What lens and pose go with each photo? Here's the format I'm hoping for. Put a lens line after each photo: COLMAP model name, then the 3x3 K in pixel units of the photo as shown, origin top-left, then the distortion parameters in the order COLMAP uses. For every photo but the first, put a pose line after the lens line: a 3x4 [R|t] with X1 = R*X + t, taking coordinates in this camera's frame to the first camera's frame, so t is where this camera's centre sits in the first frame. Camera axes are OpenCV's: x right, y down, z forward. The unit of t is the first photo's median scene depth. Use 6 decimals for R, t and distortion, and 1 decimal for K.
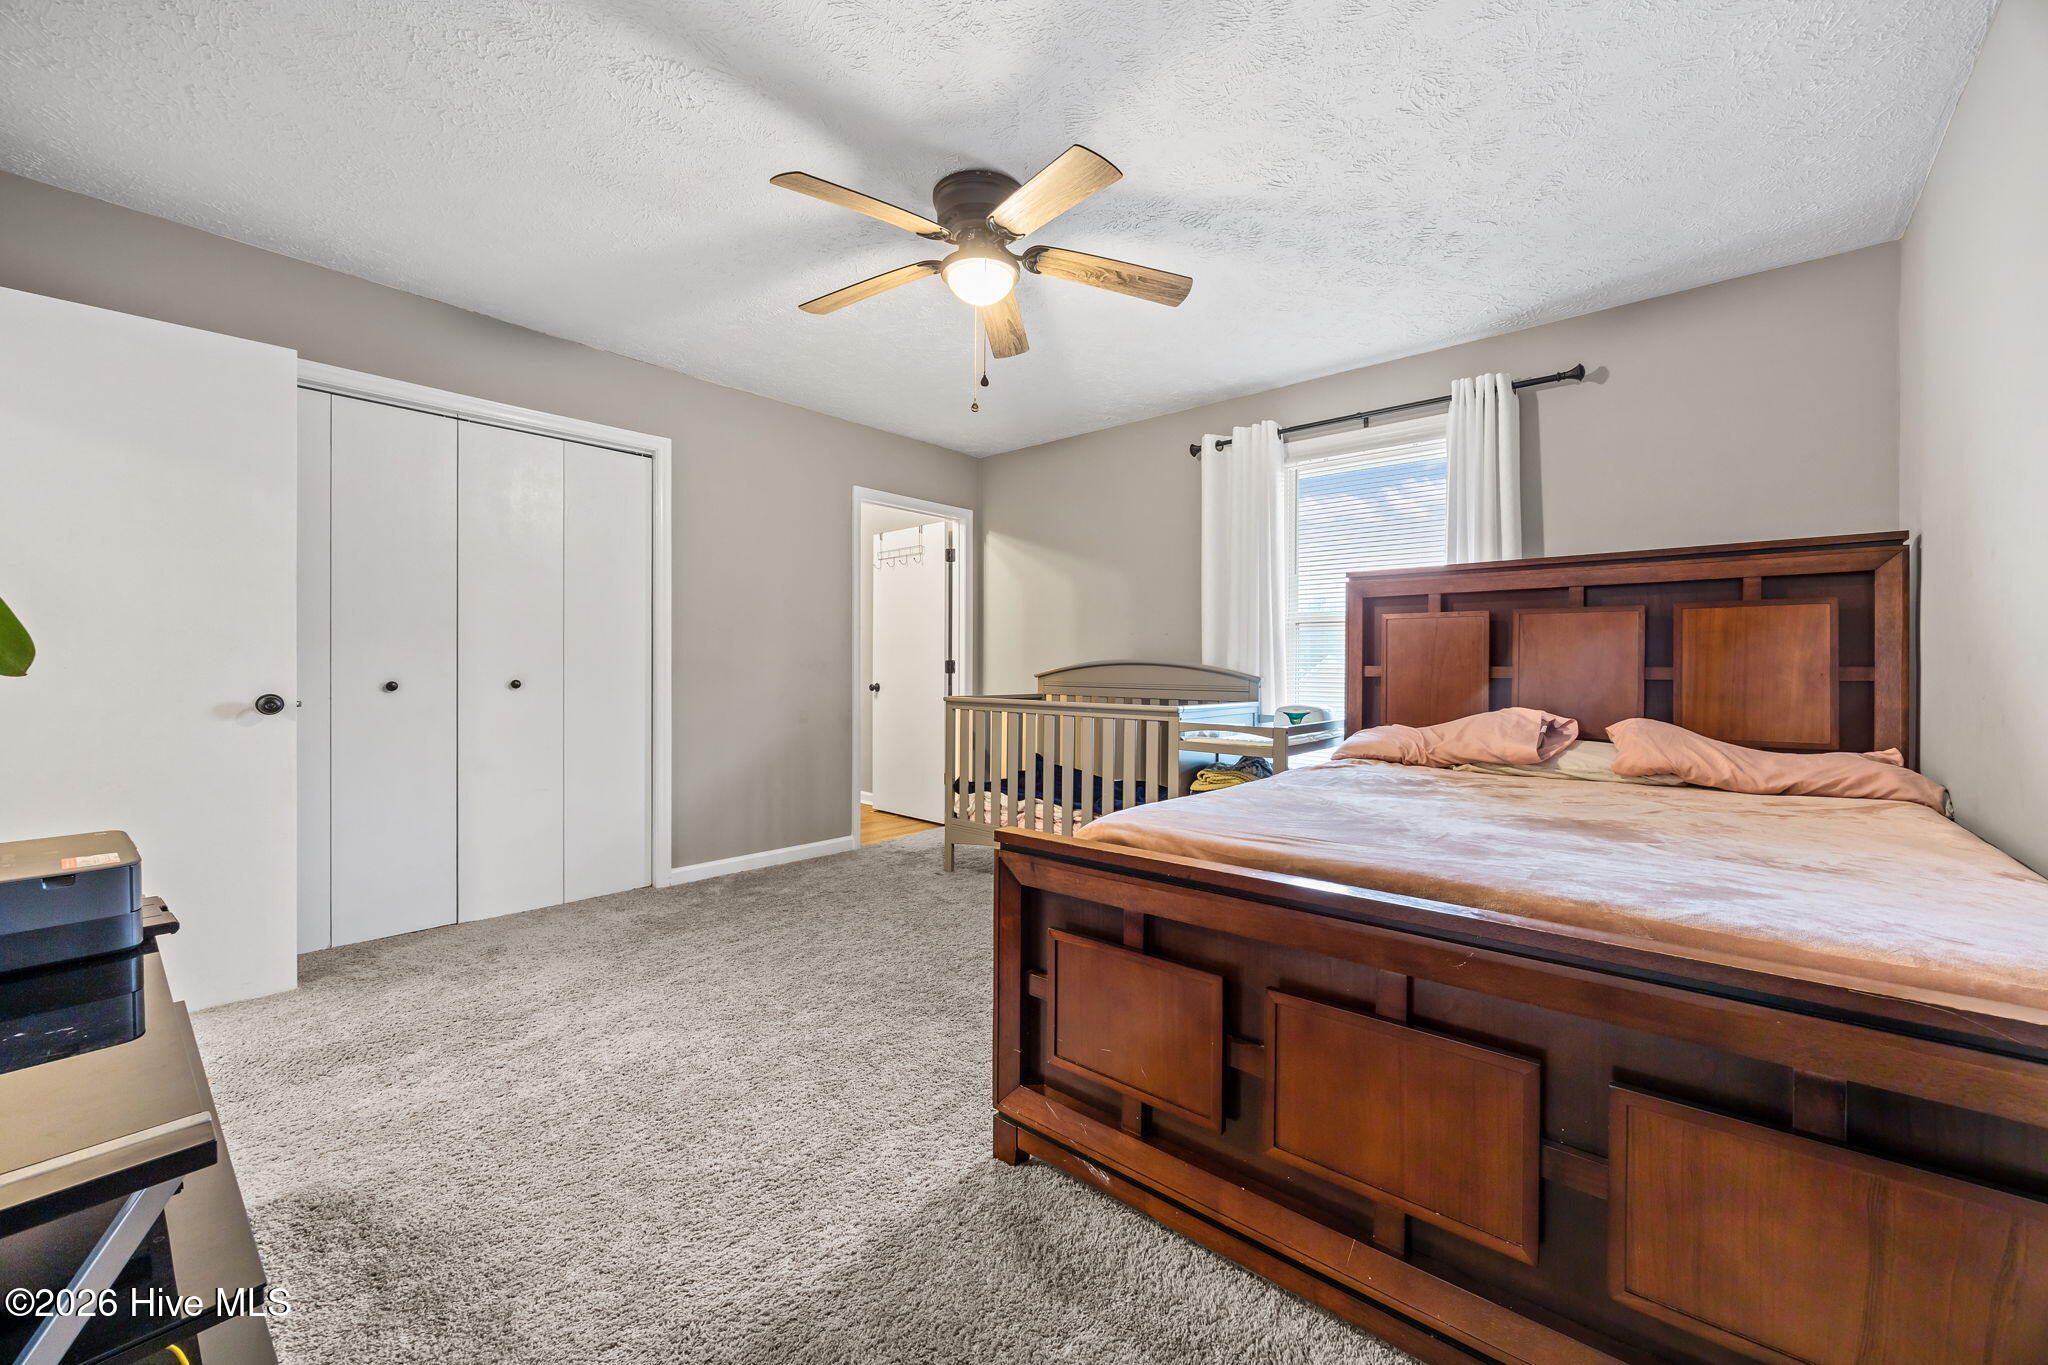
lens RADIAL K [[775.2, 0, 1025.2], [0, 775.2, 668.6], [0, 0, 1]] dist [0.002561, 0.000222]
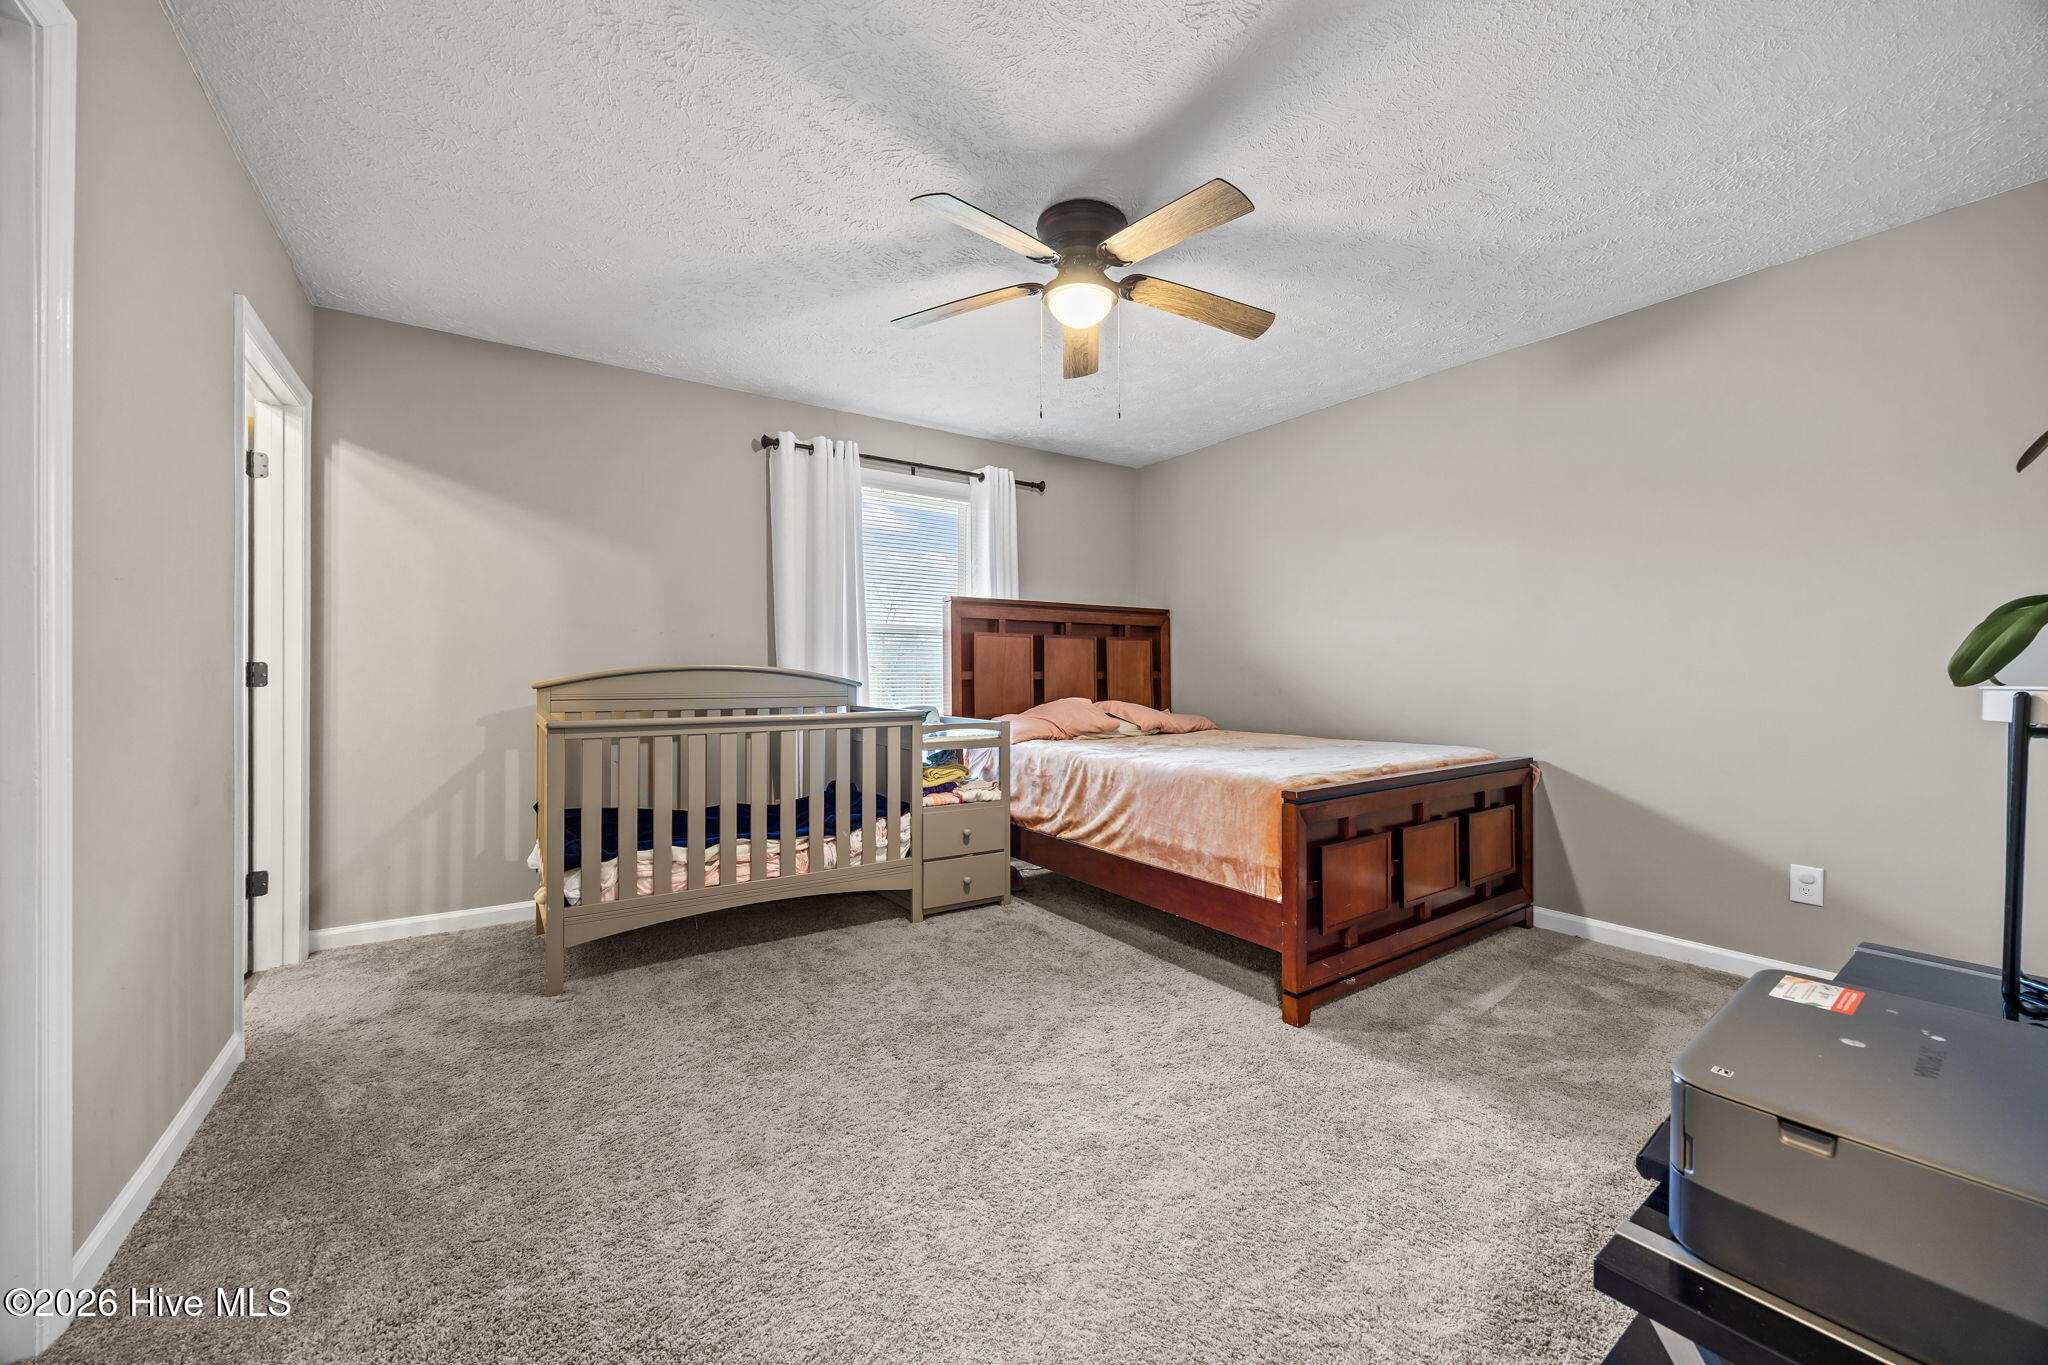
lens RADIAL K [[775.2, 0, 1022.9], [0, 775.2, 679.3], [0, 0, 1]] dist [0.002561, 0.000222]
pose [[0.256144, -0.015951, 0.966507, -0.773156], [0.004435, 0.999873, 0.015326, -0.009023], [-0.966628, 0.000361, 0.256182, 0.579715]]
